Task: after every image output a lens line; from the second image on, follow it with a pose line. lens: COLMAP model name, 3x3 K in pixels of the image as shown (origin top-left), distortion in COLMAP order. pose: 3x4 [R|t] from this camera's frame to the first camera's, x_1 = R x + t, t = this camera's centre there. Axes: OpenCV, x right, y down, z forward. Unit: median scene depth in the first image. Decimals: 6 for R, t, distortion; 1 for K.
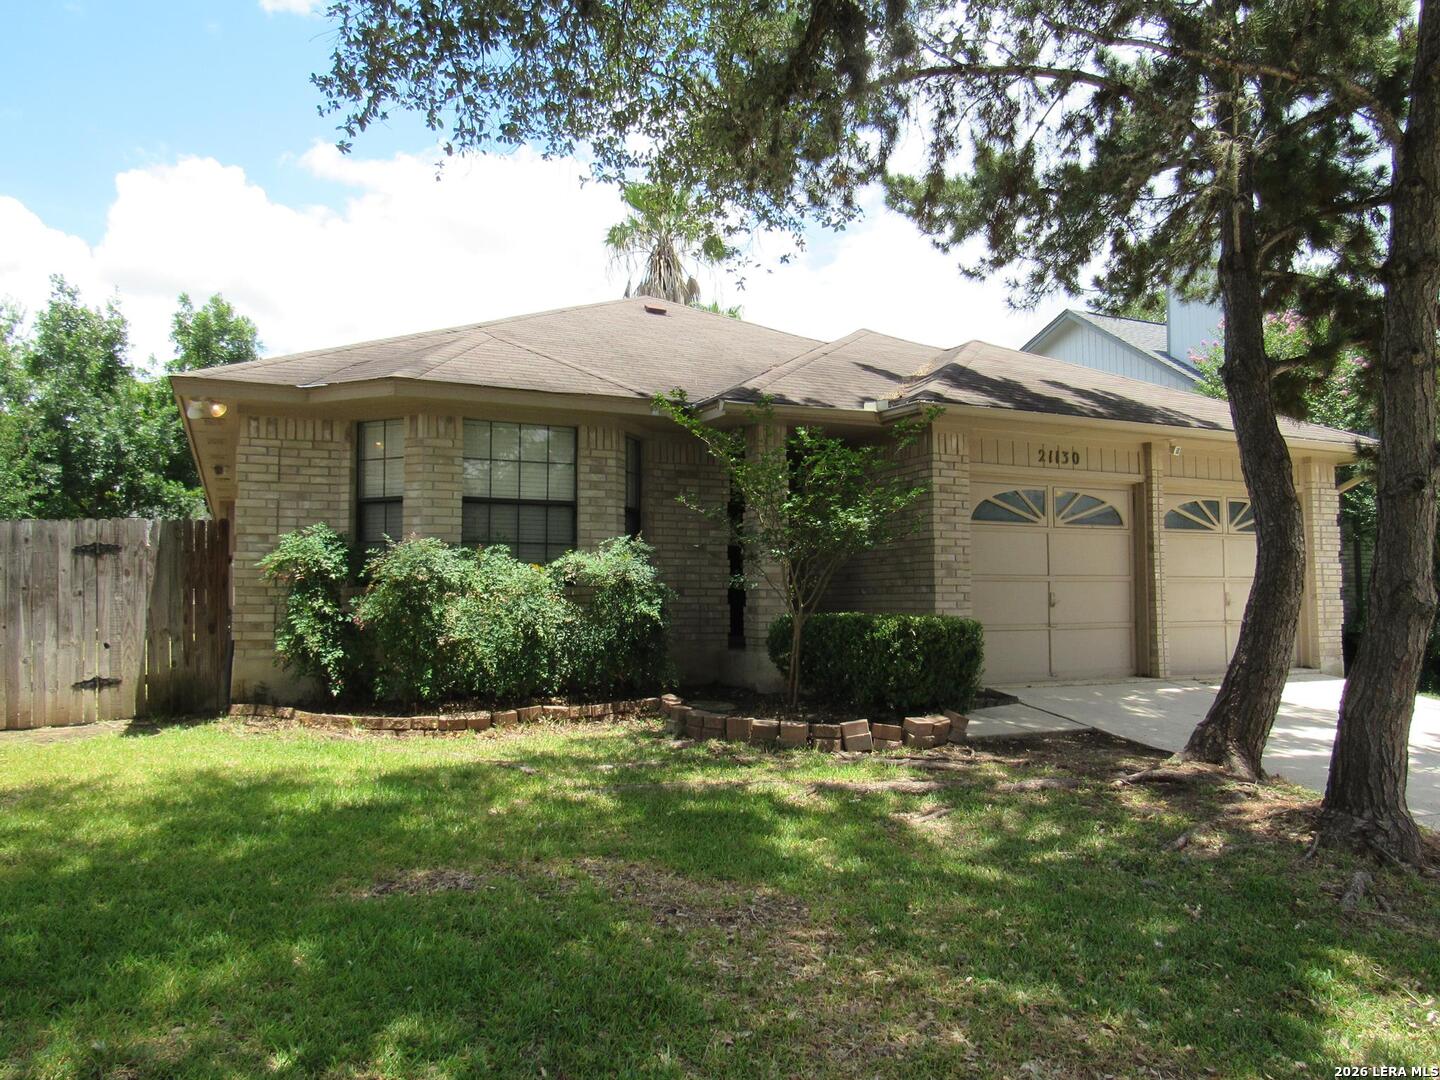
lens RADIAL K [[1028.7, 0, 720.6], [0, 1028.7, 547.1], [0, 0, 1]] dist [-0.025455, 0.003640]
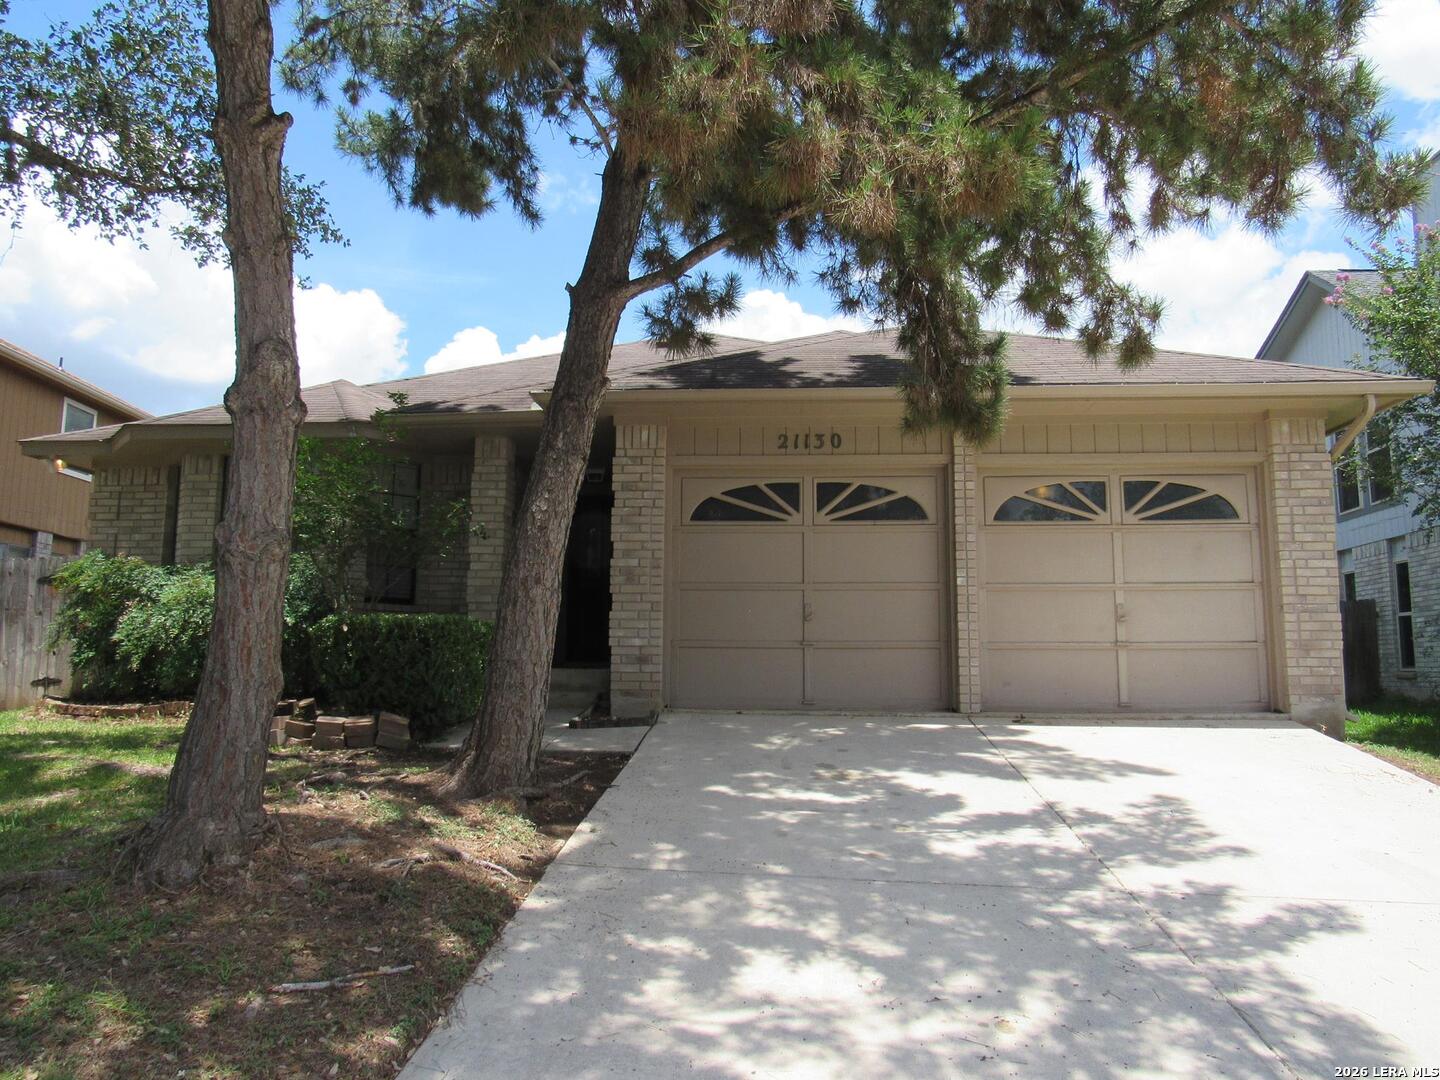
lens RADIAL K [[1028.7, 0, 721.1], [0, 1028.7, 532.9], [0, 0, 1]] dist [-0.025455, 0.003640]
pose [[0.869876, -0.055168, -0.490176, 0.729921], [0.015024, 0.996228, -0.085461, 0.062510], [0.493042, 0.066976, 0.867424, 0.258174]]
